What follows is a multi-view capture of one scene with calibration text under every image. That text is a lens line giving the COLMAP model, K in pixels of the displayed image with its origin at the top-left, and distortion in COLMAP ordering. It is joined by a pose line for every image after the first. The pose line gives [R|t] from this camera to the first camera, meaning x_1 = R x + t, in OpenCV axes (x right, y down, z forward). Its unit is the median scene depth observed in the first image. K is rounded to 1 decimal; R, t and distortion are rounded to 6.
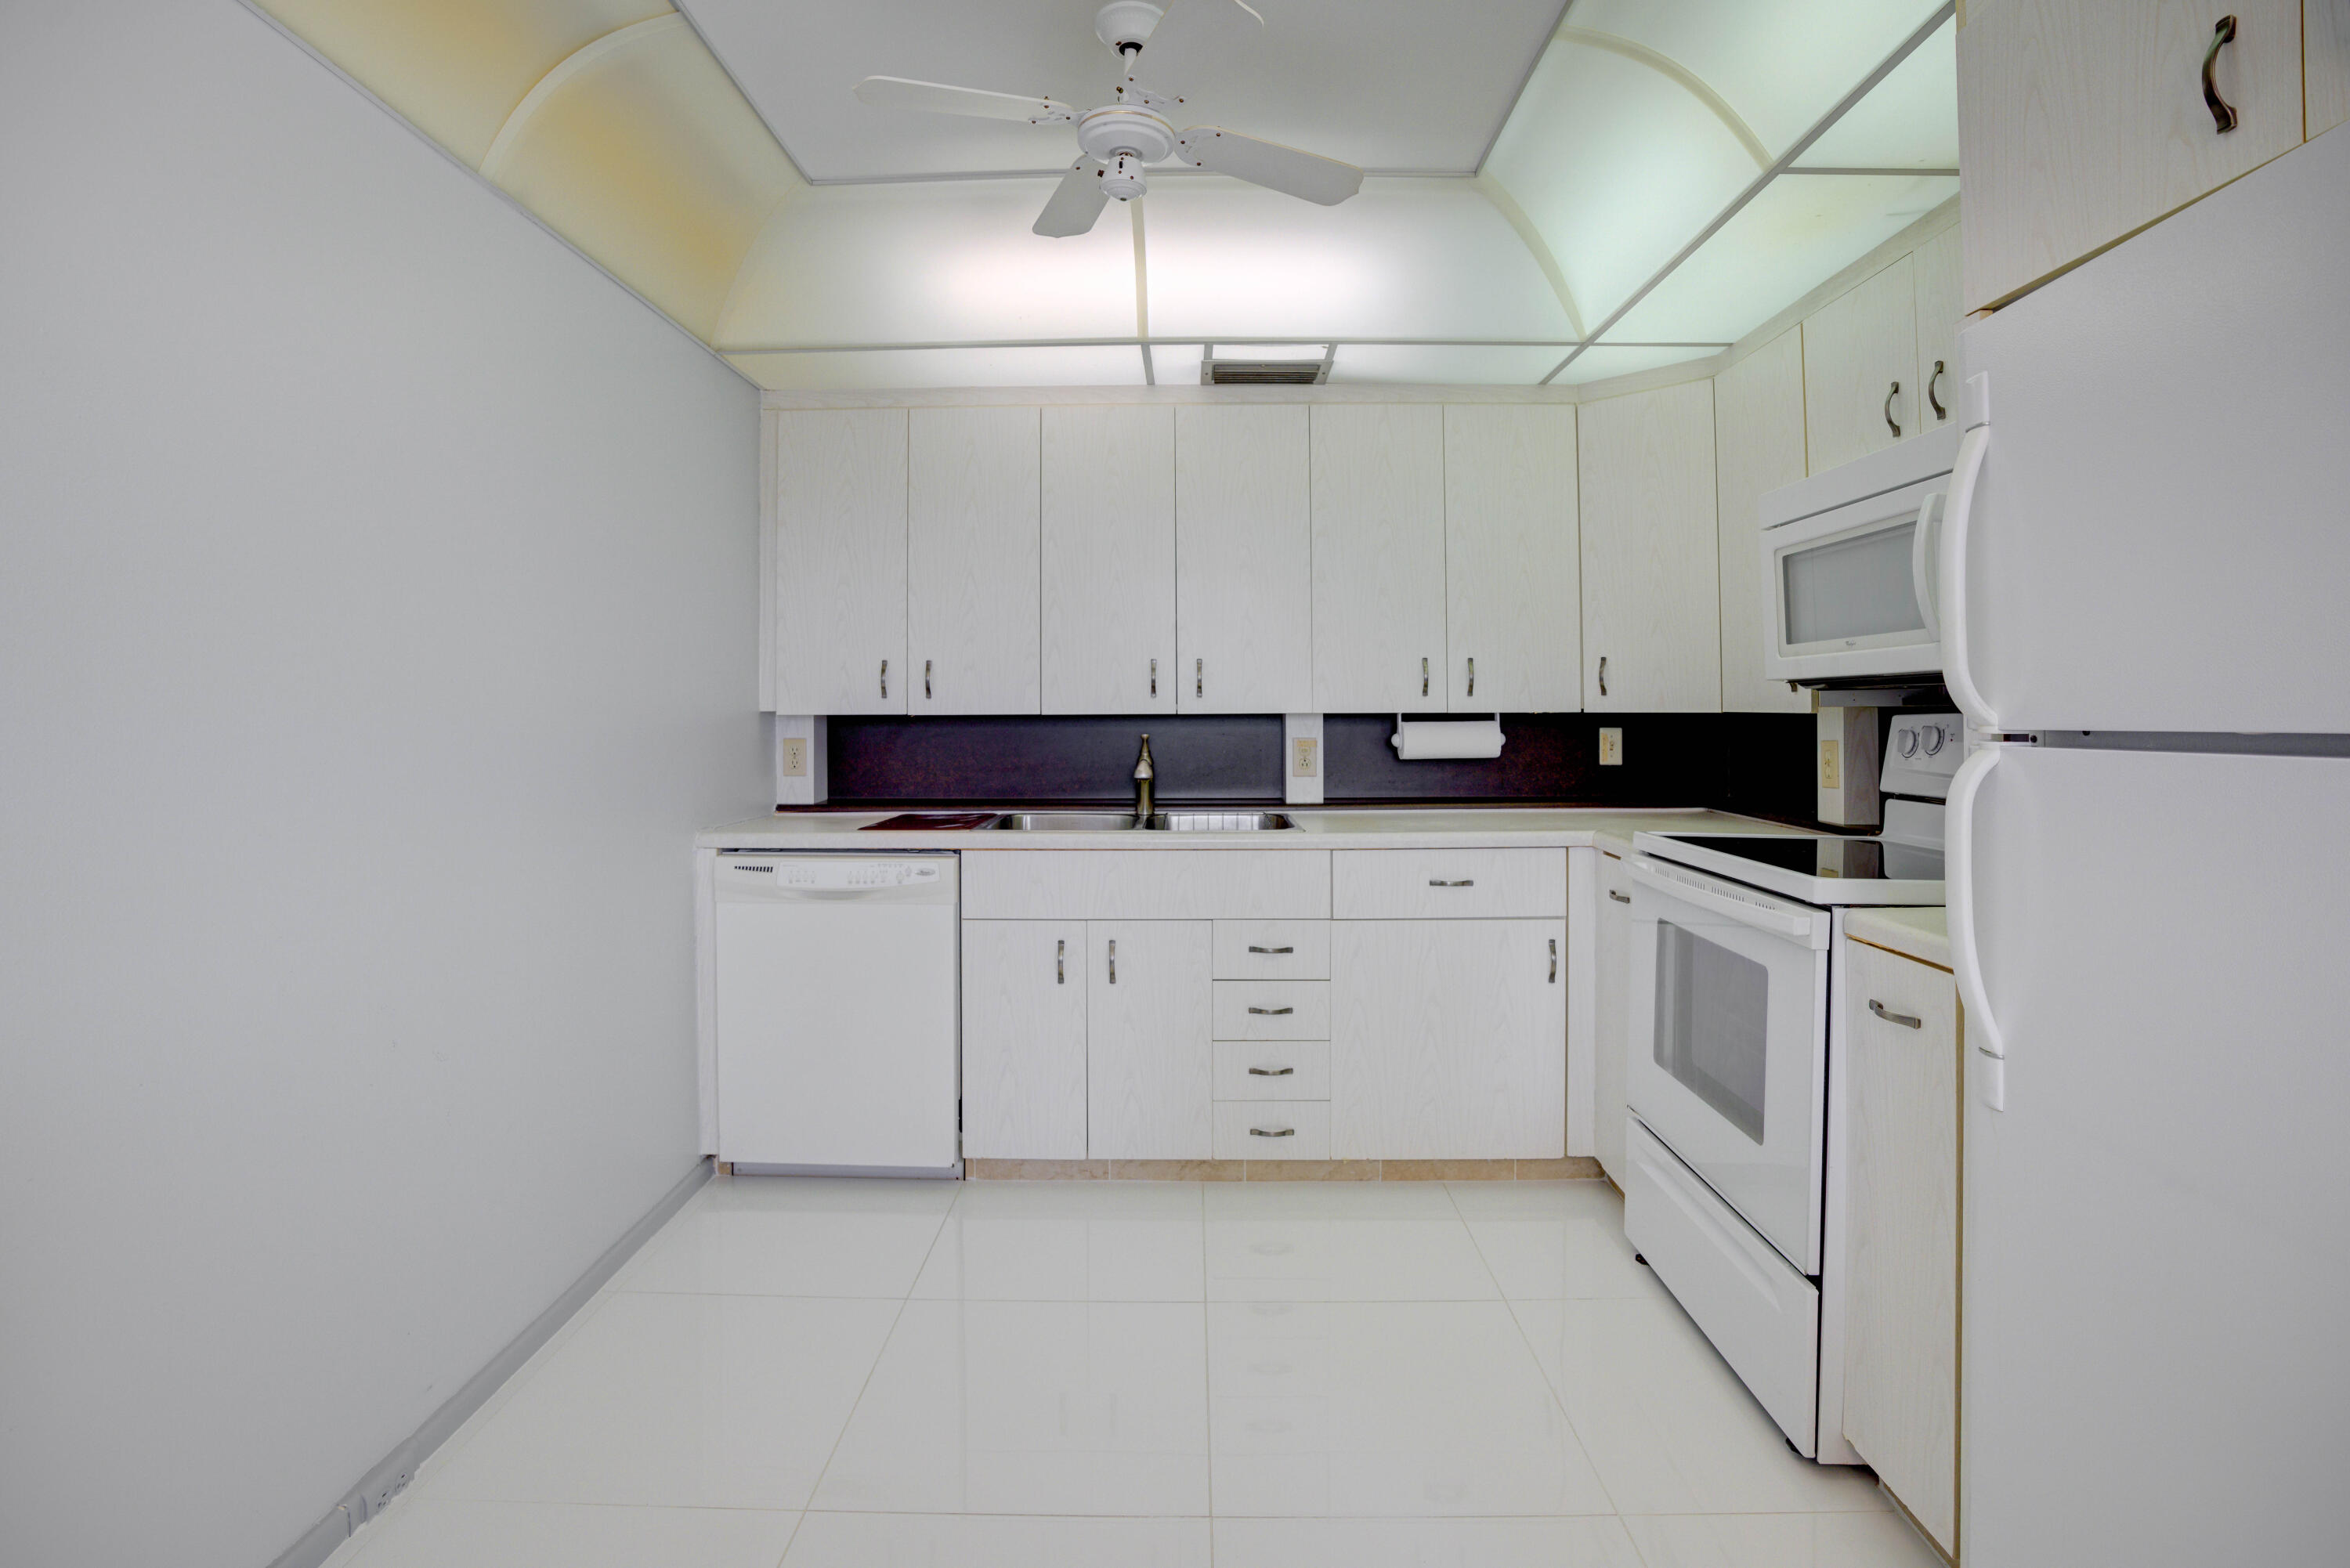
lens RADIAL K [[1112.4, 0, 1174.6], [0, 1112.4, 679.6], [0, 0, 1]] dist [-0.036464, 0.000446]
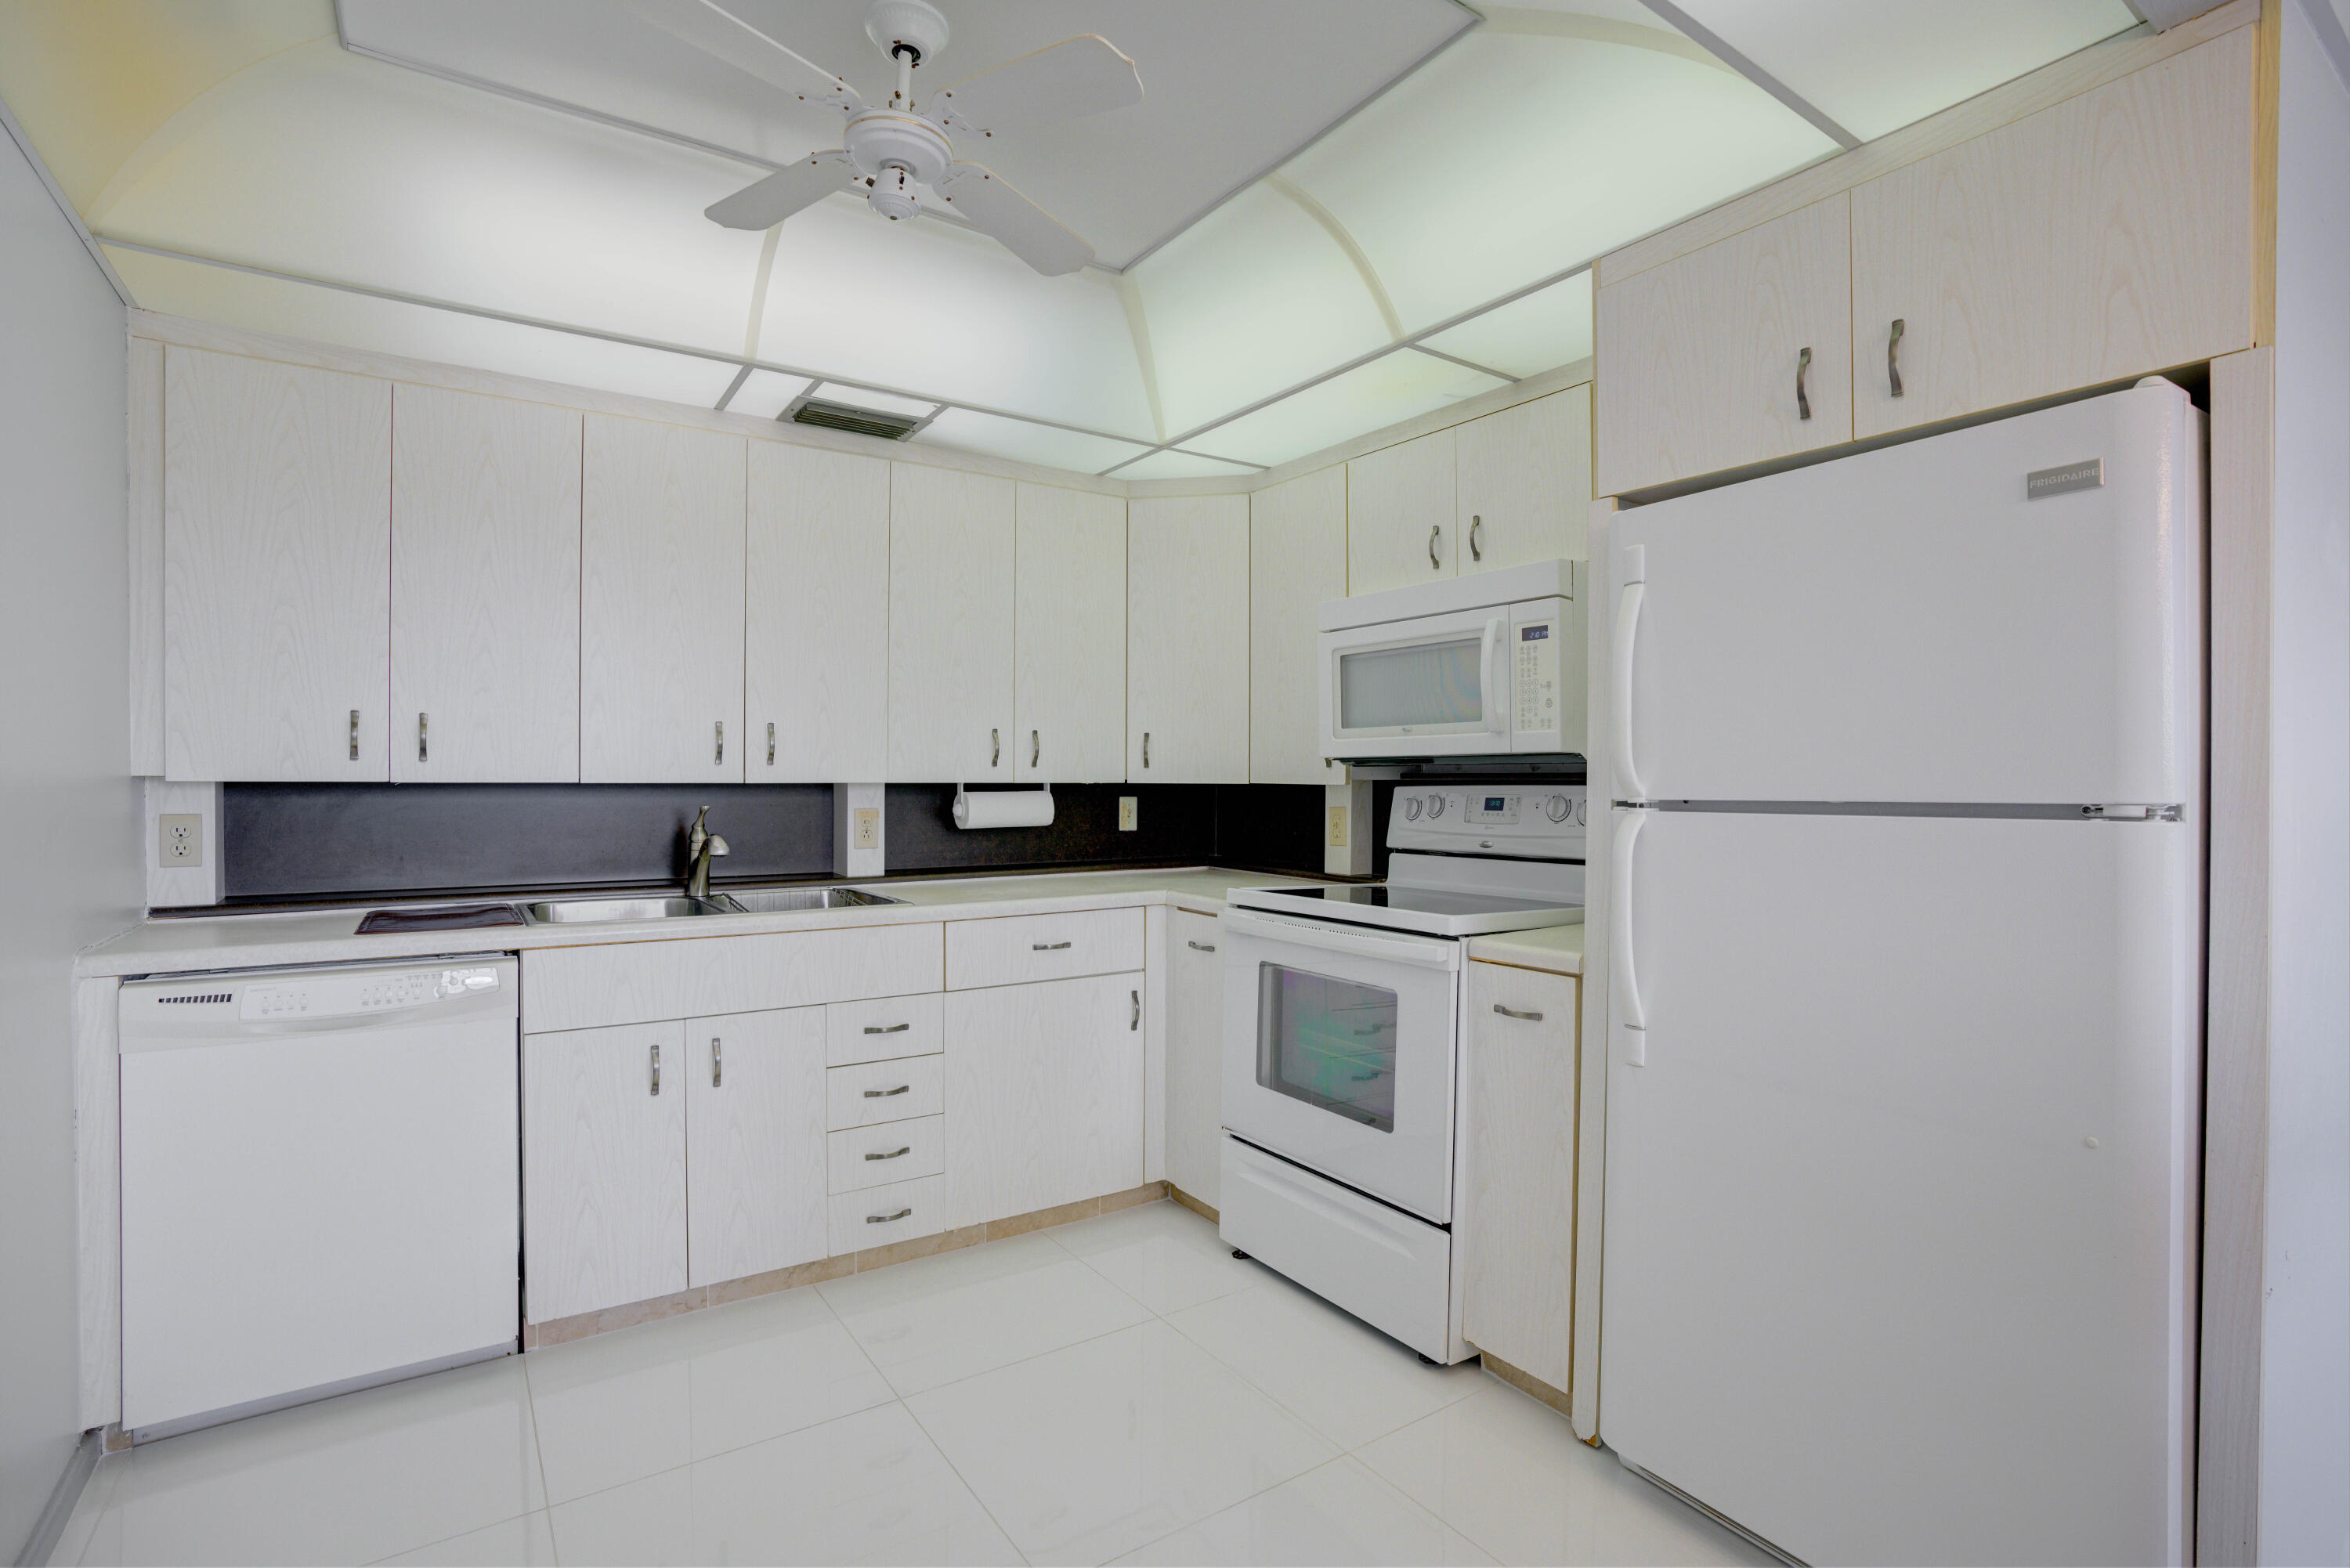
lens RADIAL K [[1125.5, 0, 1175.0], [0, 1125.5, 784.0], [0, 0, 1]] dist [-0.045290, 0.025477]
pose [[0.824402, 0.003603, 0.565993, -0.255139], [-0.021952, 0.999431, 0.025612, 0.001217], [-0.565578, -0.033539, 0.824012, 0.066188]]
